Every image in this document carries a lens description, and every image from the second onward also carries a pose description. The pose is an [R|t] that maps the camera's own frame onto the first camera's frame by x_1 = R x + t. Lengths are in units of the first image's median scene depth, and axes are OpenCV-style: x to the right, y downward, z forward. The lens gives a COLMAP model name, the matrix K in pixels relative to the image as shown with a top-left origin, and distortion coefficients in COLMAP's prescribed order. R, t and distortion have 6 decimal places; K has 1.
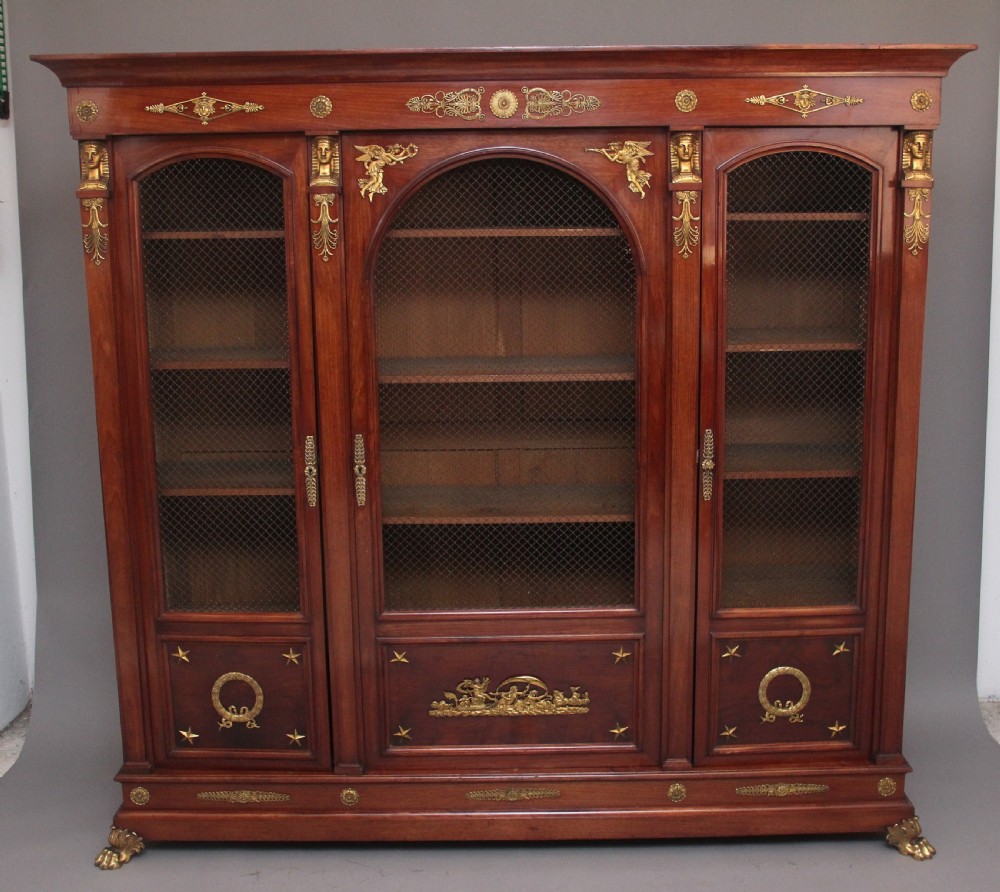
lens RADIAL K [[1186.2, 0, 502.2], [0, 1186.2, 451.3], [0, 0, 1]] dist [-0.103438, 0.000000]
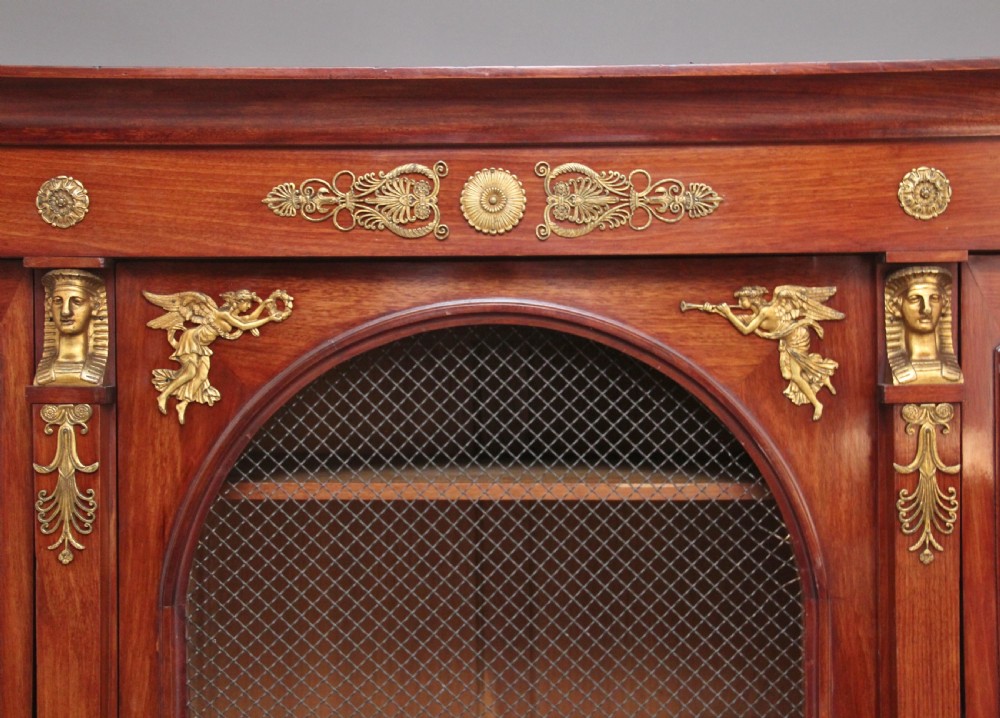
lens RADIAL K [[1410.8, 0, 491.6], [0, 1410.8, 370.1], [0, 0, 1]] dist [0.022099, 0.000000]
pose [[0.999921, 0.007043, -0.010392, 0.006355], [-0.008796, 0.983703, -0.179585, -0.140093], [0.008958, 0.179662, 0.983688, 0.497180]]
